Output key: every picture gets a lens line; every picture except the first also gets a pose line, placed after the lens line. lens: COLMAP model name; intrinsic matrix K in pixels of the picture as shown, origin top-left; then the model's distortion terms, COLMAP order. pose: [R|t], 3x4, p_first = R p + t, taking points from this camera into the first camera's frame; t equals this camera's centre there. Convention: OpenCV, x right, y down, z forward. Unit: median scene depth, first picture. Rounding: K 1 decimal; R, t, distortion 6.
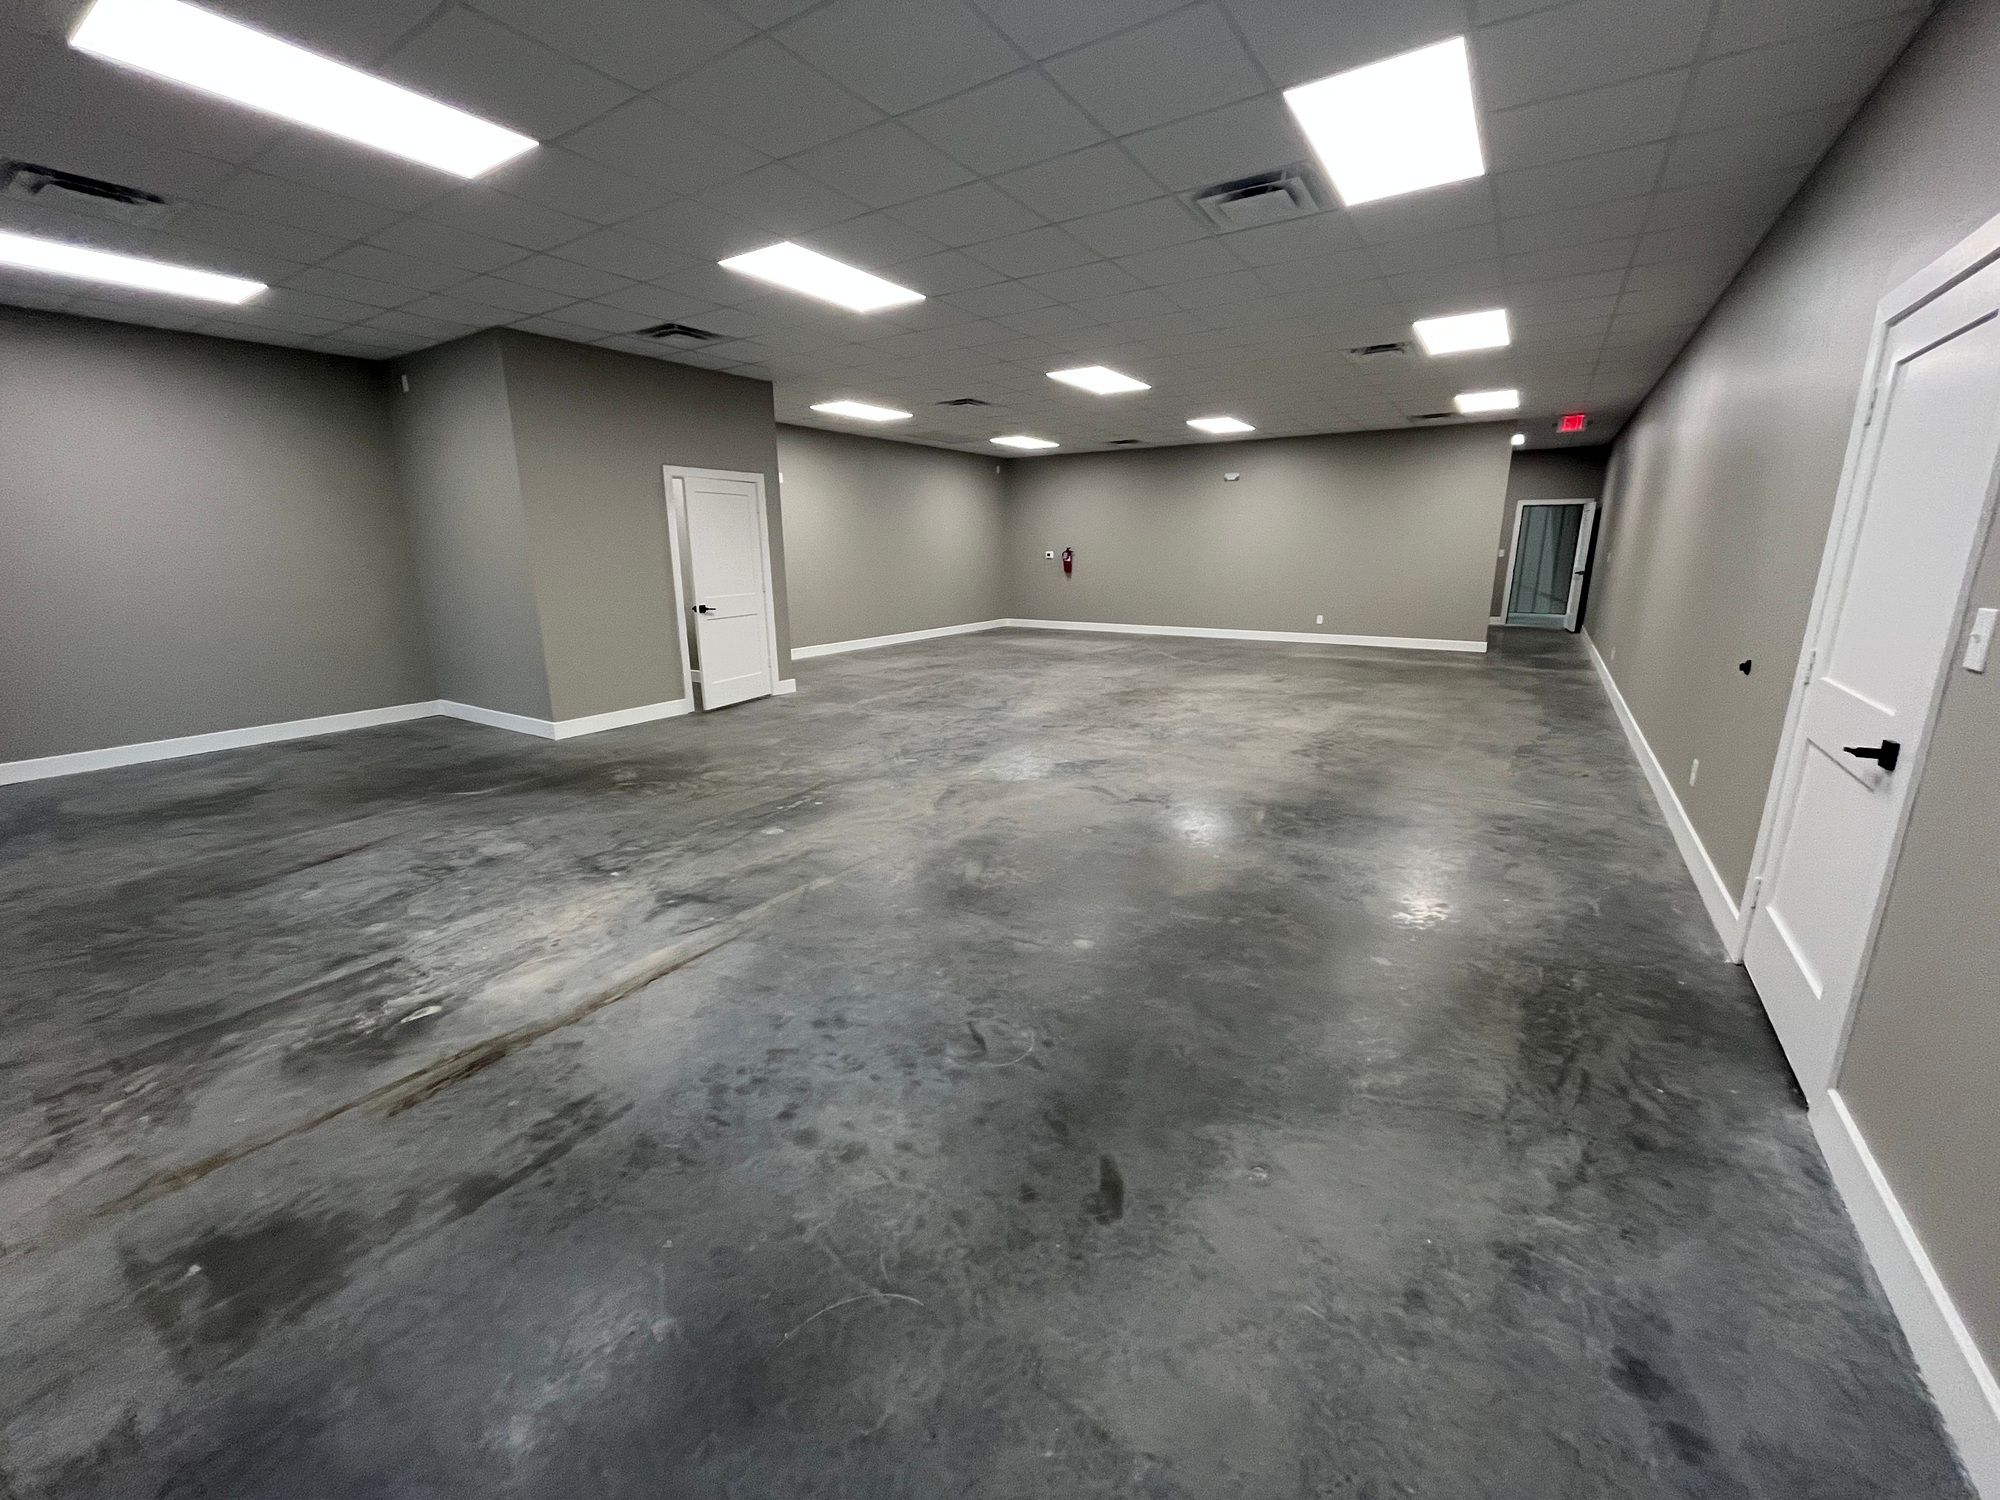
lens RADIAL K [[801.1, 0, 994.3], [0, 801.1, 746.5], [0, 0, 1]] dist [-0.003285, -0.000215]
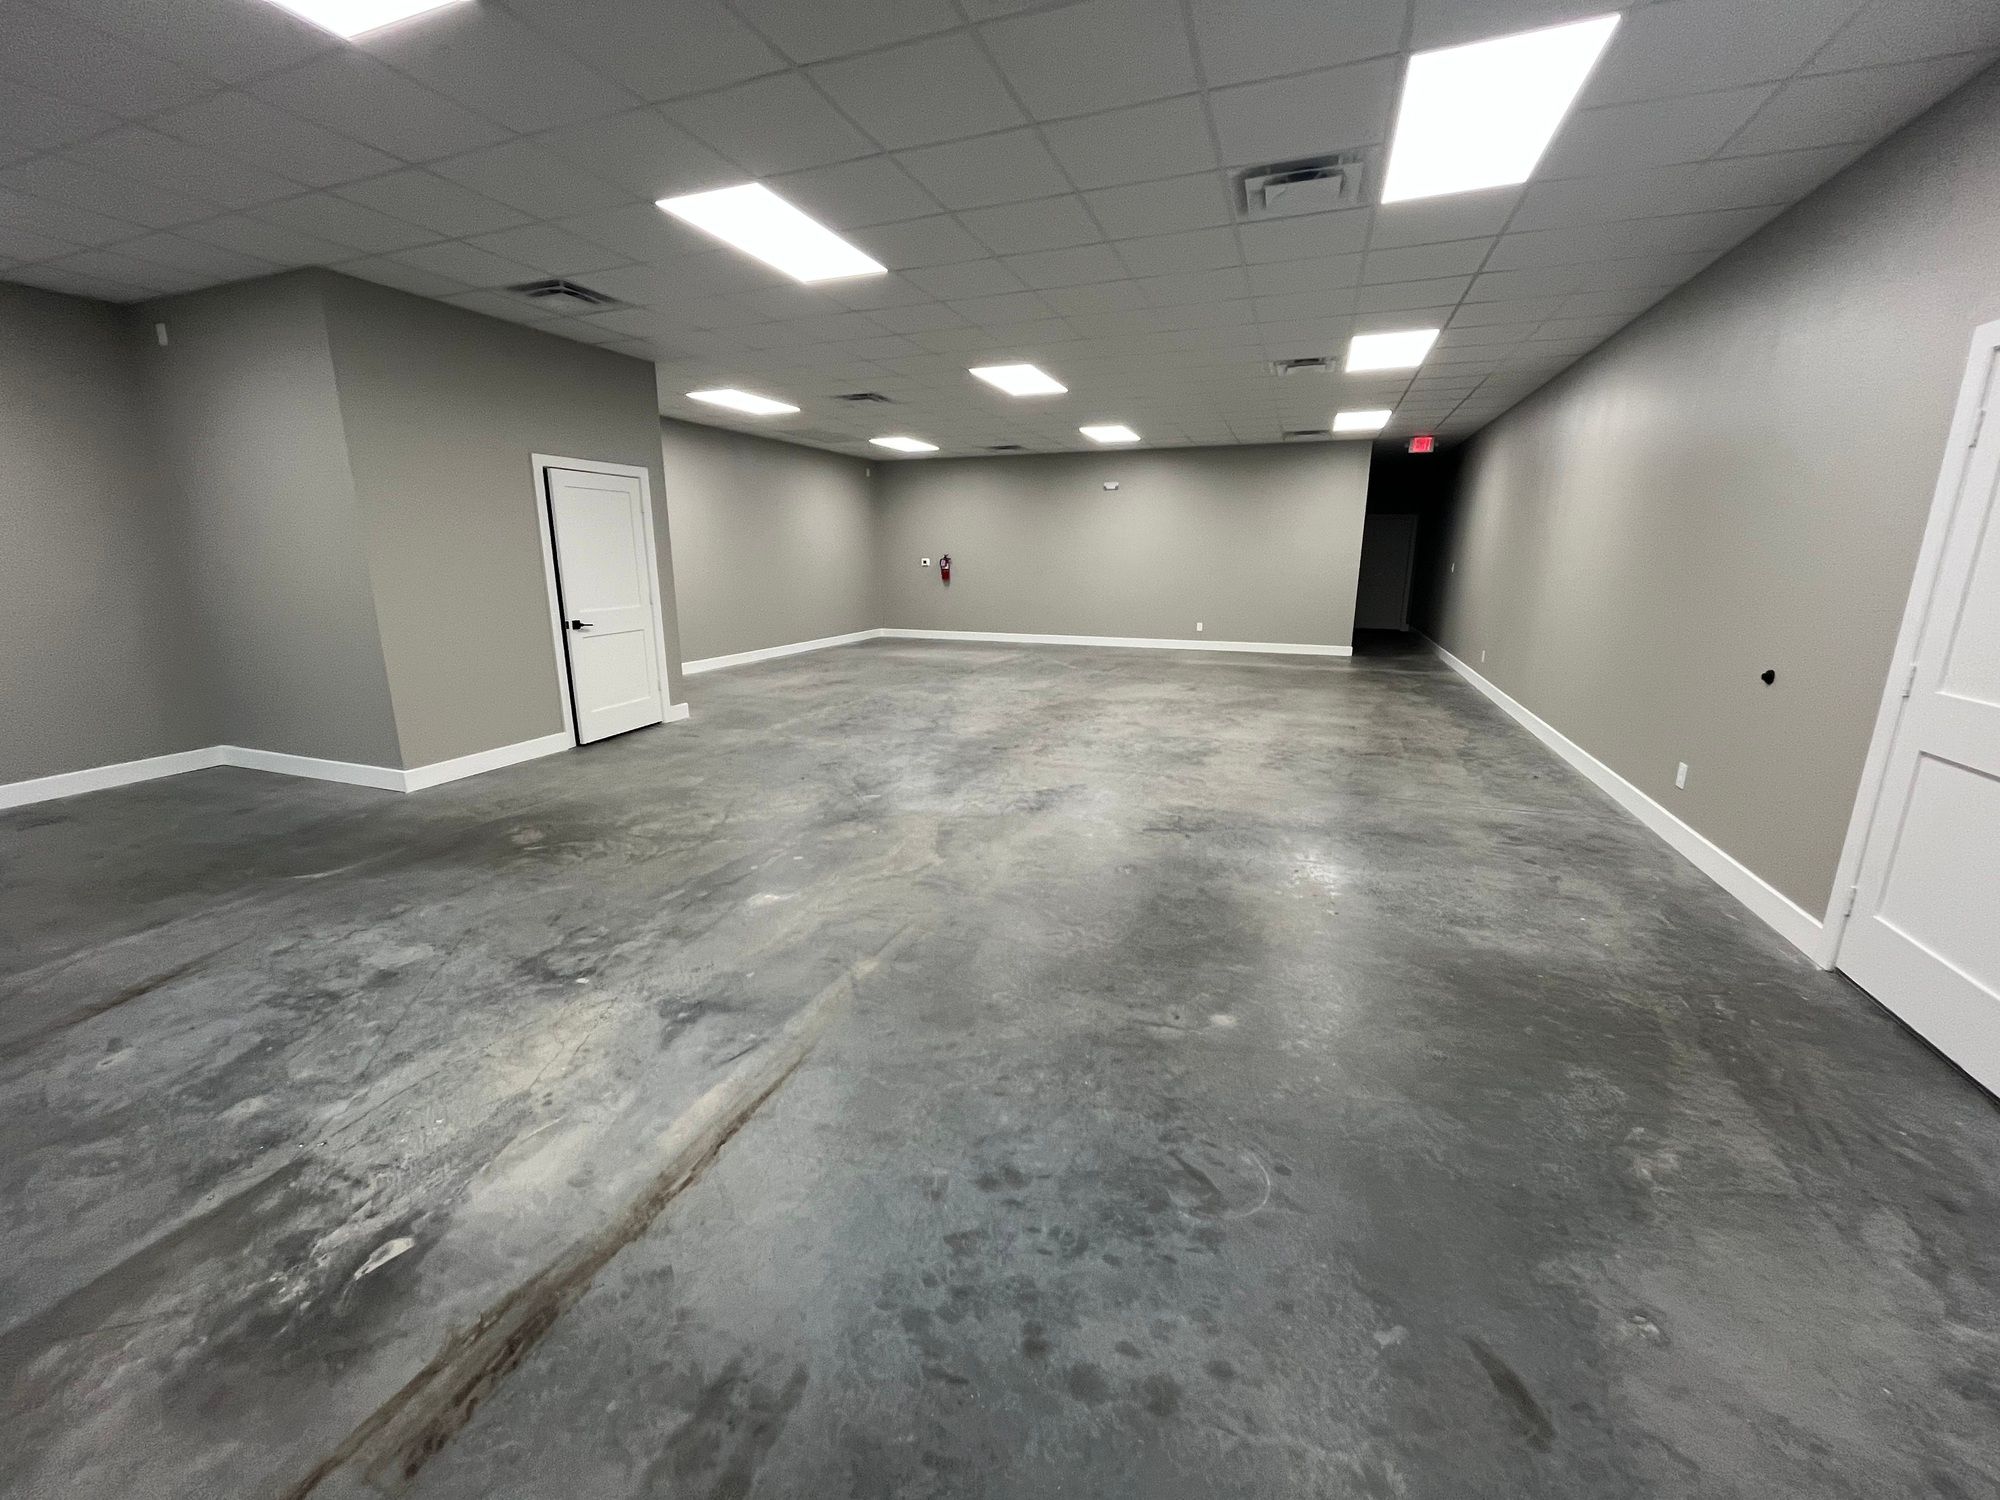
lens RADIAL K [[801.1, 0, 991.3], [0, 801.1, 745.4], [0, 0, 1]] dist [-0.003285, -0.000215]
pose [[0.977468, -0.041622, 0.206940, -0.249274], [0.043420, 0.999048, -0.004153, -0.045814], [-0.206571, 0.013045, 0.978345, 0.176100]]
